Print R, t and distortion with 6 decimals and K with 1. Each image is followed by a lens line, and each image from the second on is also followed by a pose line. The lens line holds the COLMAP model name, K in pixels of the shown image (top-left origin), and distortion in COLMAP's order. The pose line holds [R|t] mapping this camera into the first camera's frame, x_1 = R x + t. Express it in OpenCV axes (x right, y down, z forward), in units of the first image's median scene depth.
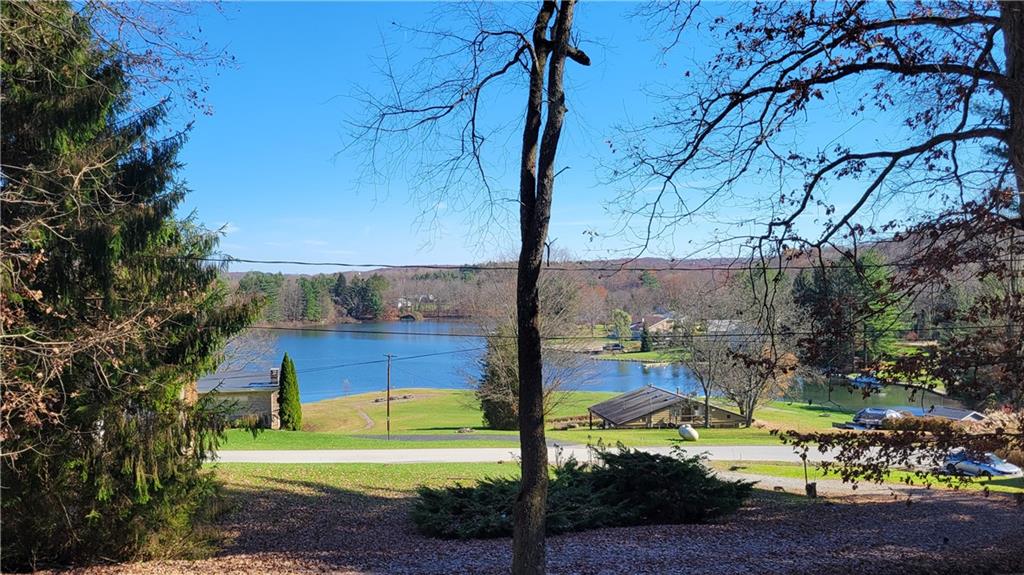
lens RADIAL K [[884.6, 0, 506.7], [0, 884.6, 285.2], [0, 0, 1]] dist [0.037986, 0.001520]
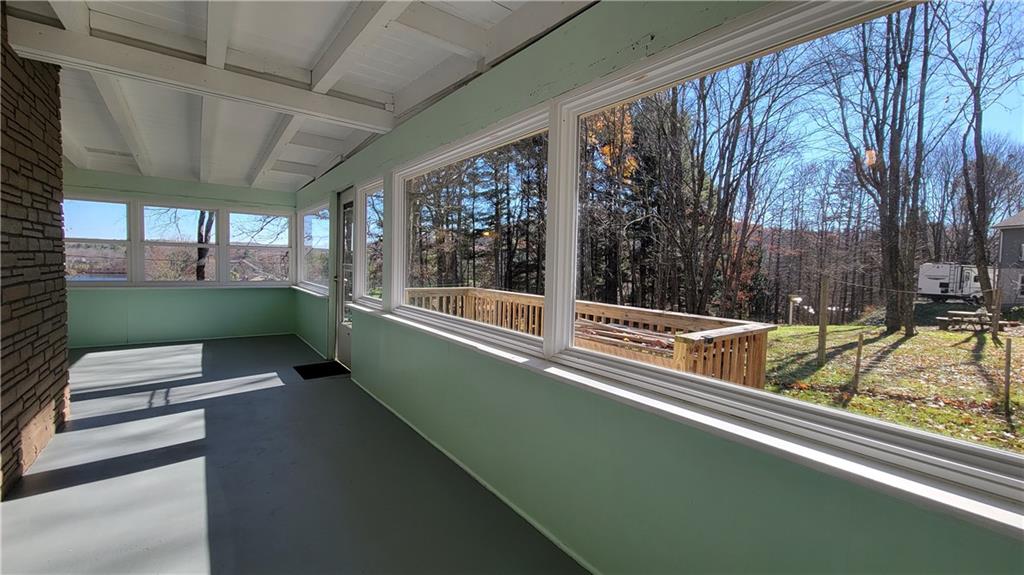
lens RADIAL K [[417.8, 0, 515.1], [0, 417.8, 284.6], [0, 0, 1]] dist [0.001419, -0.000384]
pose [[0.749891, -0.003164, 0.661554, -0.096983], [-0.035089, 0.998391, 0.044549, -0.040464], [-0.660630, -0.056620, 0.748573, -0.696261]]
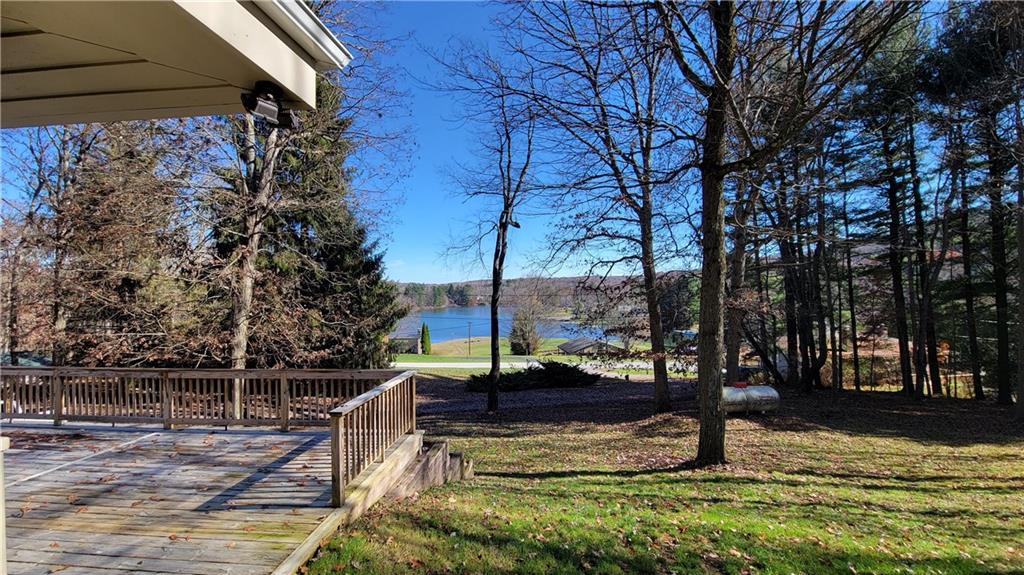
lens RADIAL K [[417.8, 0, 510.5], [0, 417.8, 282.9], [0, 0, 1]] dist [0.001419, -0.000384]
pose [[0.998916, -0.004349, -0.046335, 0.113885], [0.003787, 0.999918, -0.012207, -0.044574], [0.046384, 0.012018, 0.998851, -0.354232]]
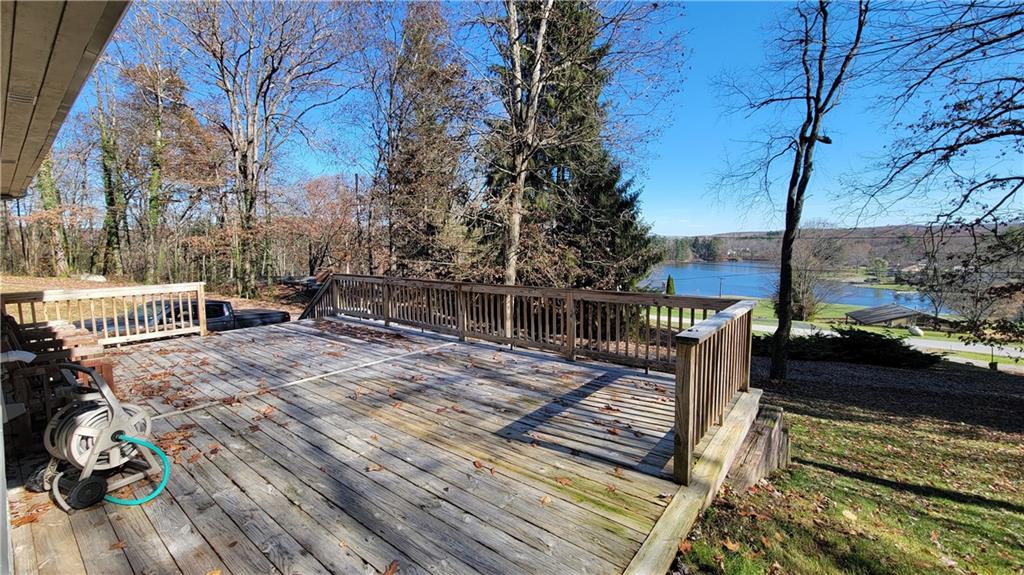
lens RADIAL K [[417.8, 0, 510.9], [0, 417.8, 284.1], [0, 0, 1]] dist [0.001419, -0.000384]
pose [[0.825341, 0.055114, -0.561939, 0.036896], [0.000814, 0.995108, 0.098794, -0.008561], [0.564635, -0.081996, 0.821258, -0.275893]]
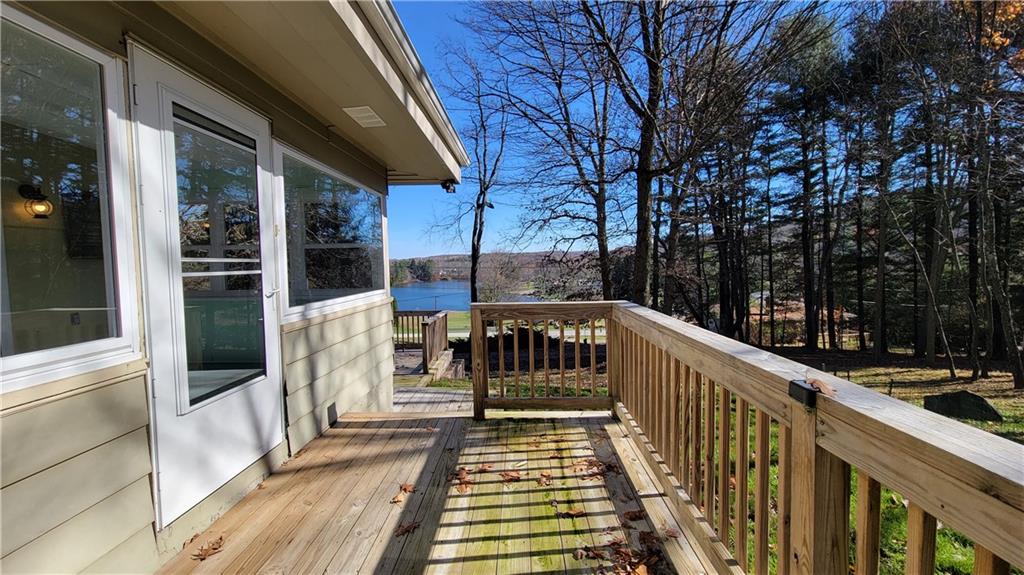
lens RADIAL K [[417.8, 0, 512.6], [0, 417.8, 285.1], [0, 0, 1]] dist [0.001419, -0.000384]
pose [[0.998732, -0.007889, 0.049712, 0.075349], [0.005280, 0.998613, 0.052385, -0.036794], [-0.050056, -0.052056, 0.997389, -0.550403]]
